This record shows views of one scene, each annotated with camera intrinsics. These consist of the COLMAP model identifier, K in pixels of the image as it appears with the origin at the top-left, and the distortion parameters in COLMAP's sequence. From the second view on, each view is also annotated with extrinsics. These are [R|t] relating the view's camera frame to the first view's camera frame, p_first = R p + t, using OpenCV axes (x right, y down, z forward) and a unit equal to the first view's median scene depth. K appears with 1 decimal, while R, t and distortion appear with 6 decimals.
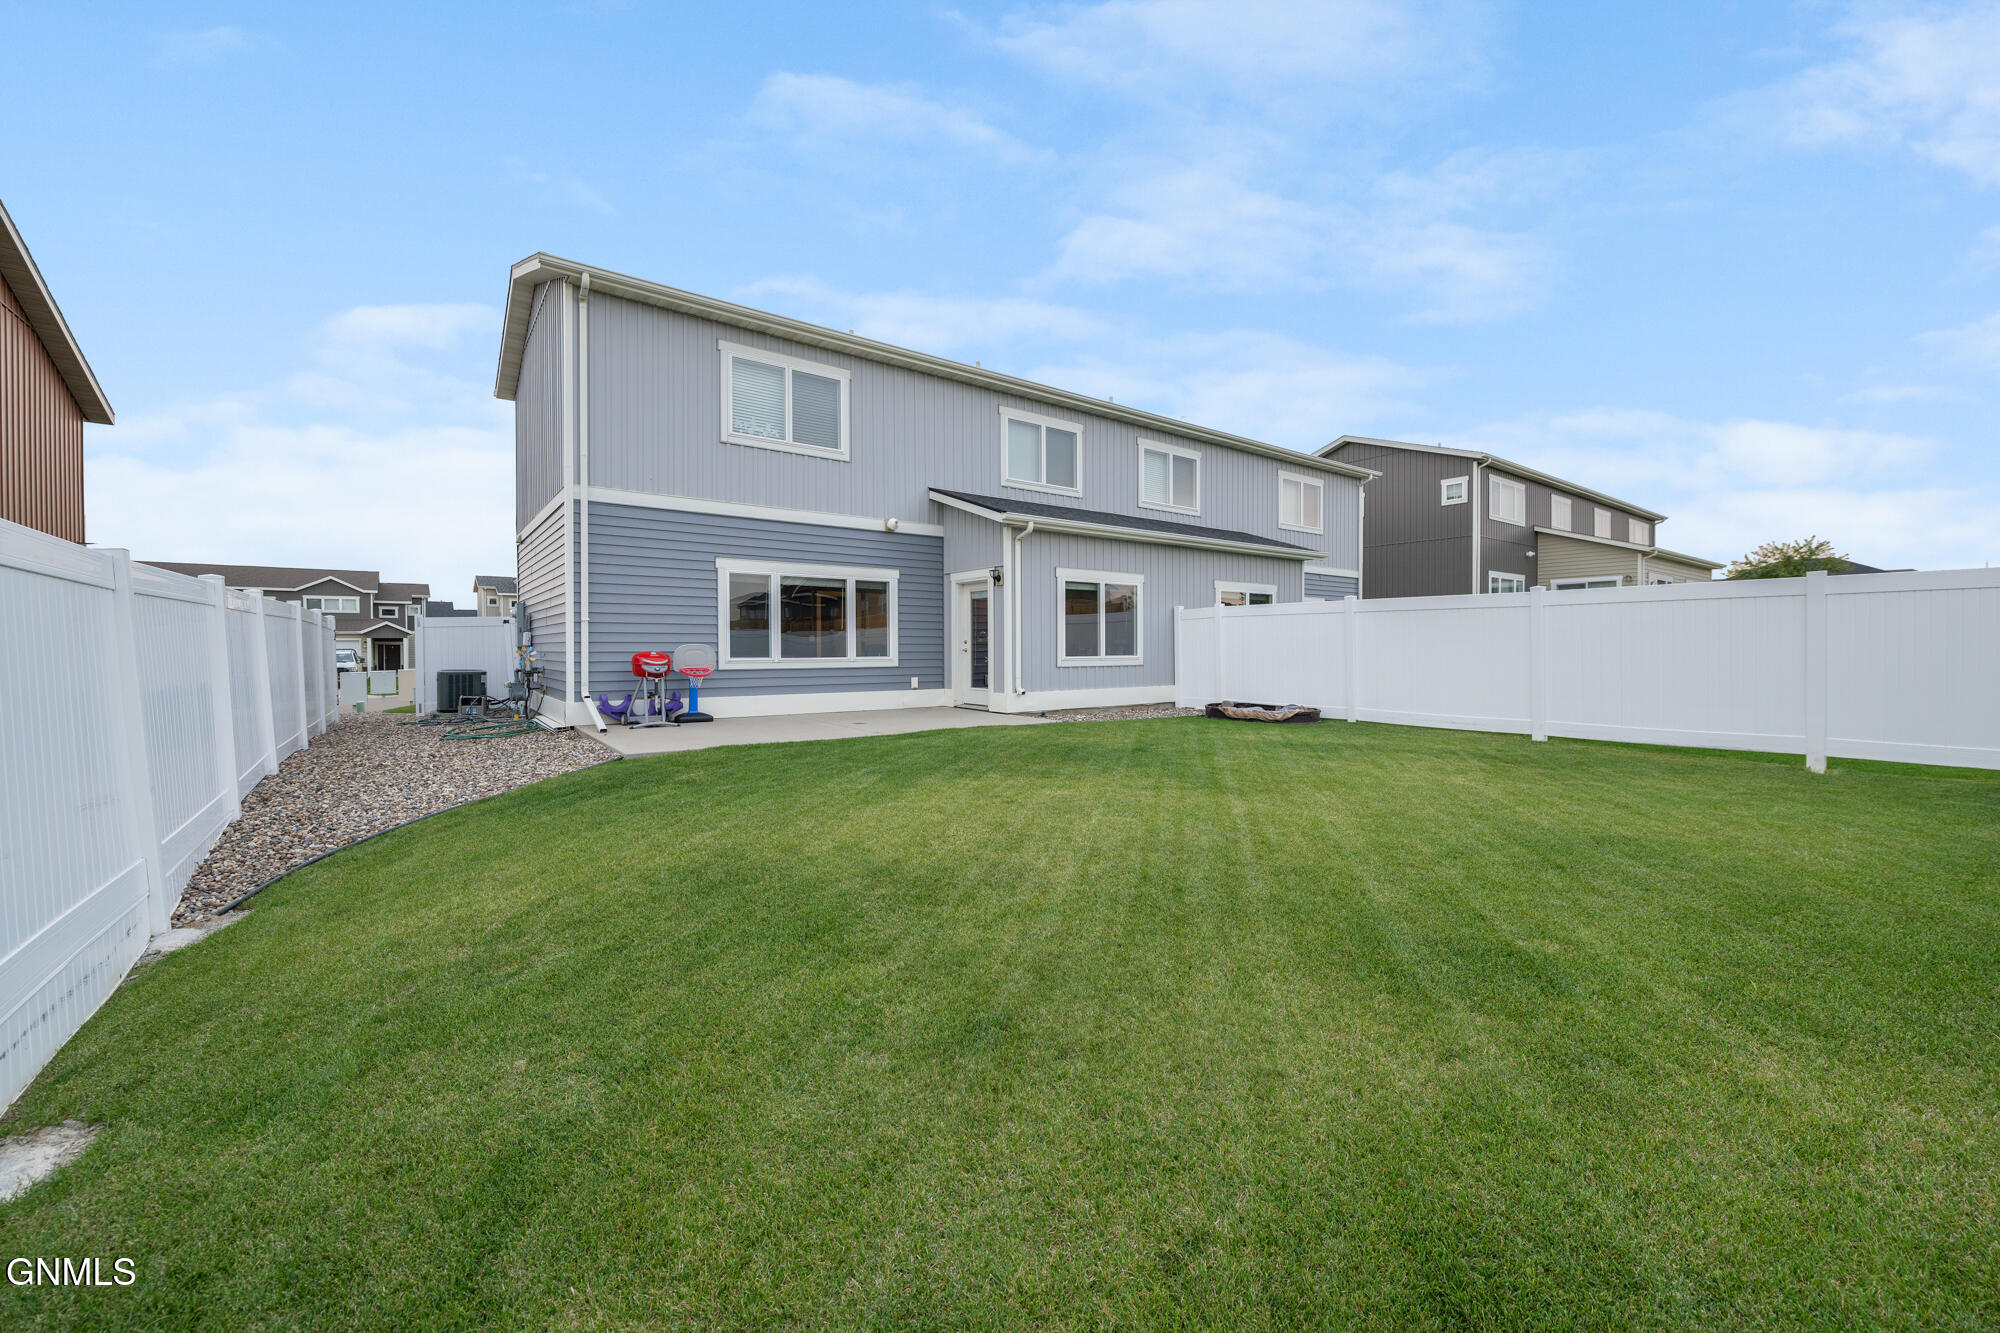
lens RADIAL K [[789.3, 0, 1000.0], [0, 789.3, 666.5], [0, 0, 1]] dist [-0.000355, 0.000003]
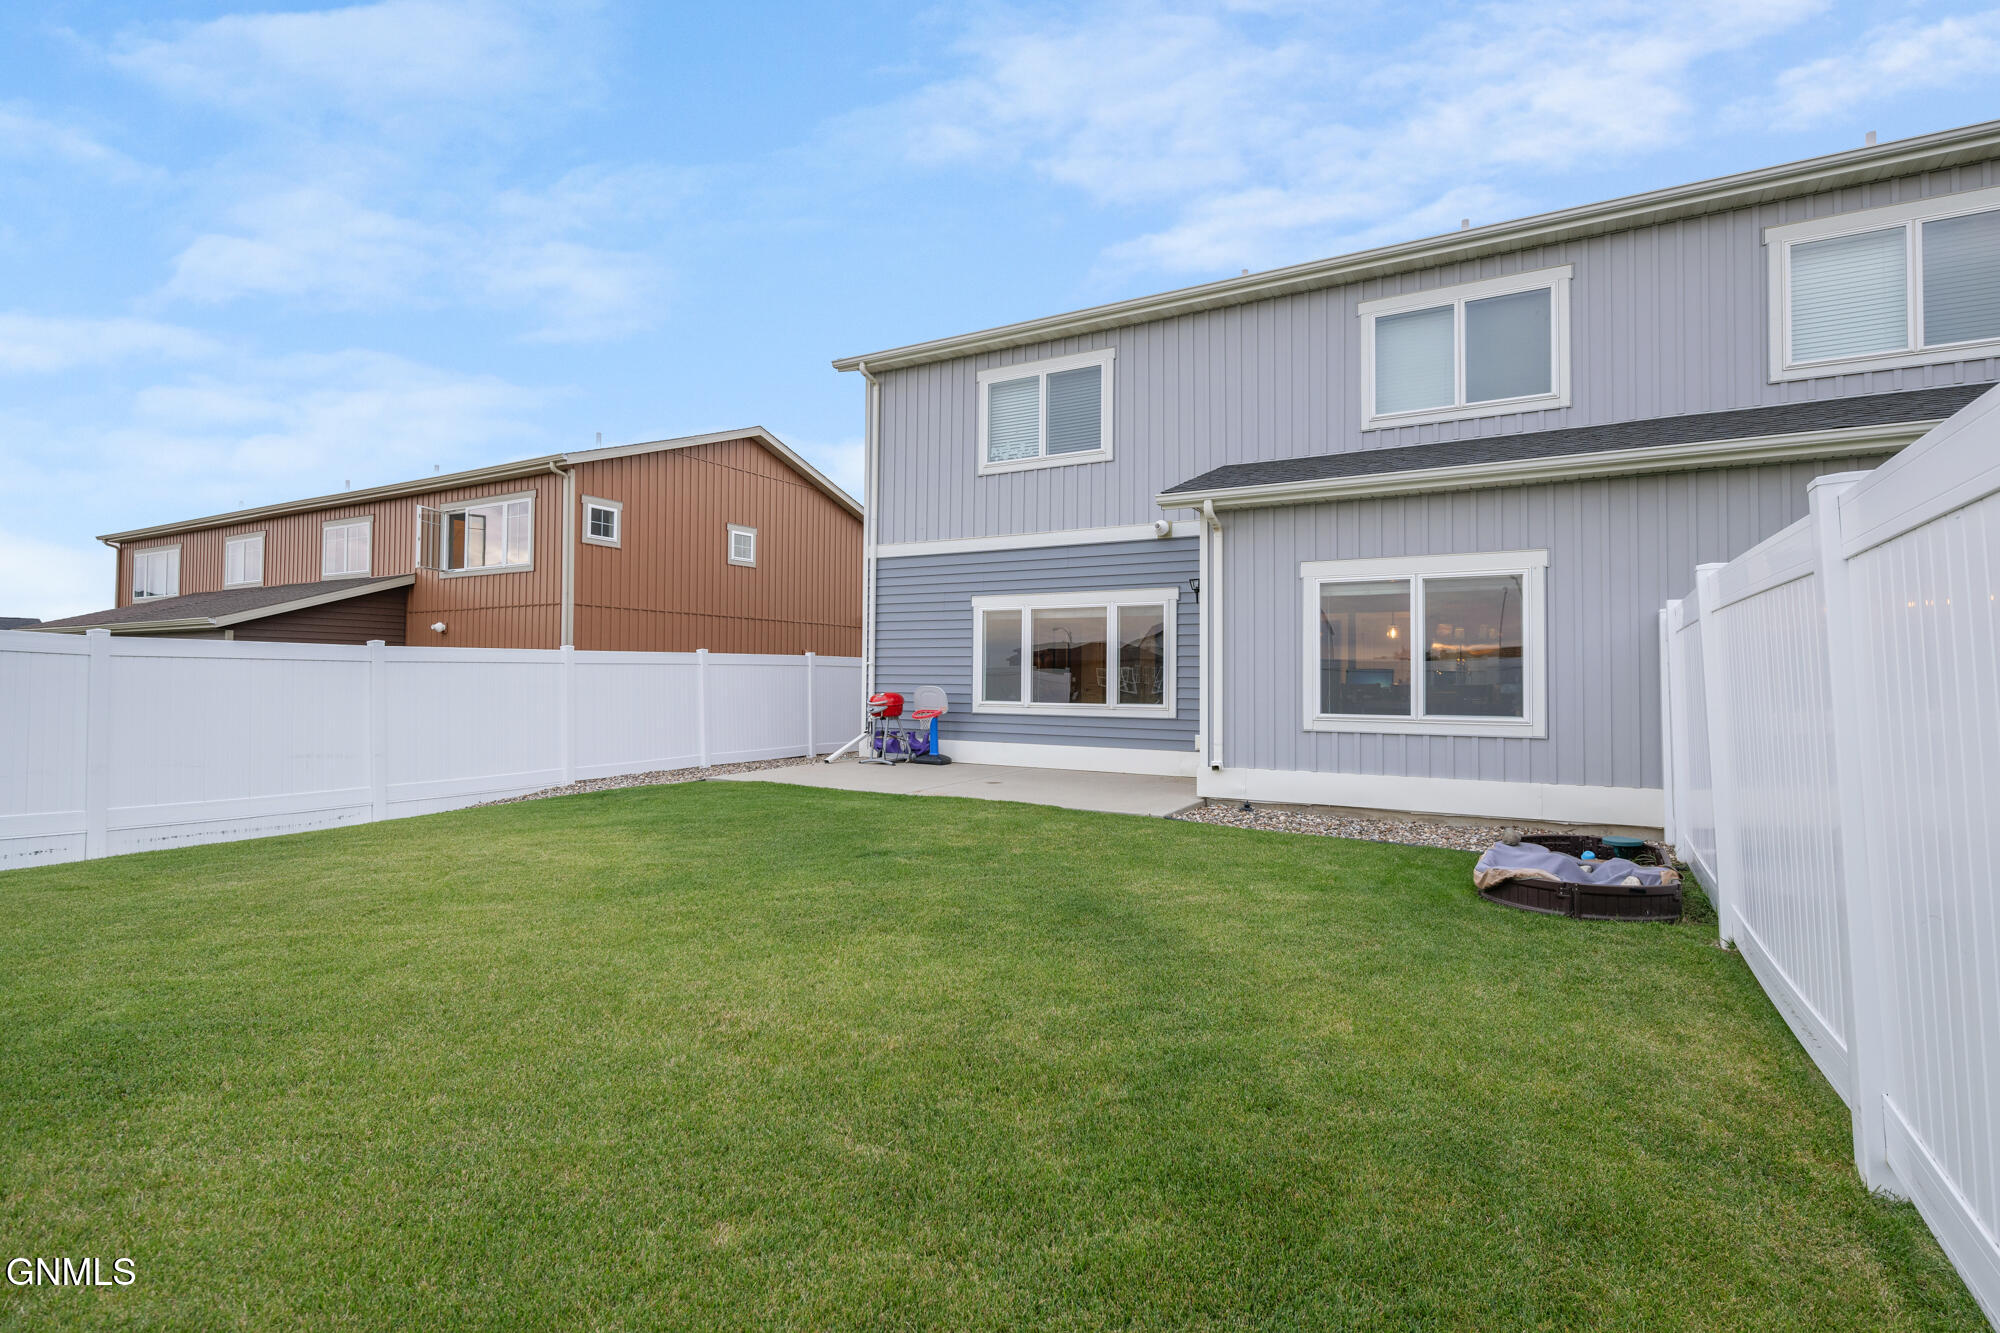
lens RADIAL K [[946.8, 0, 1000.0], [0, 946.8, 666.5], [0, 0, 1]] dist [-0.001303, -0.000412]
pose [[0.382238, -0.008498, -0.924025, 0.643932], [-0.031747, 0.999247, -0.022323, -0.024330], [0.923518, 0.037868, 0.381680, 0.527132]]
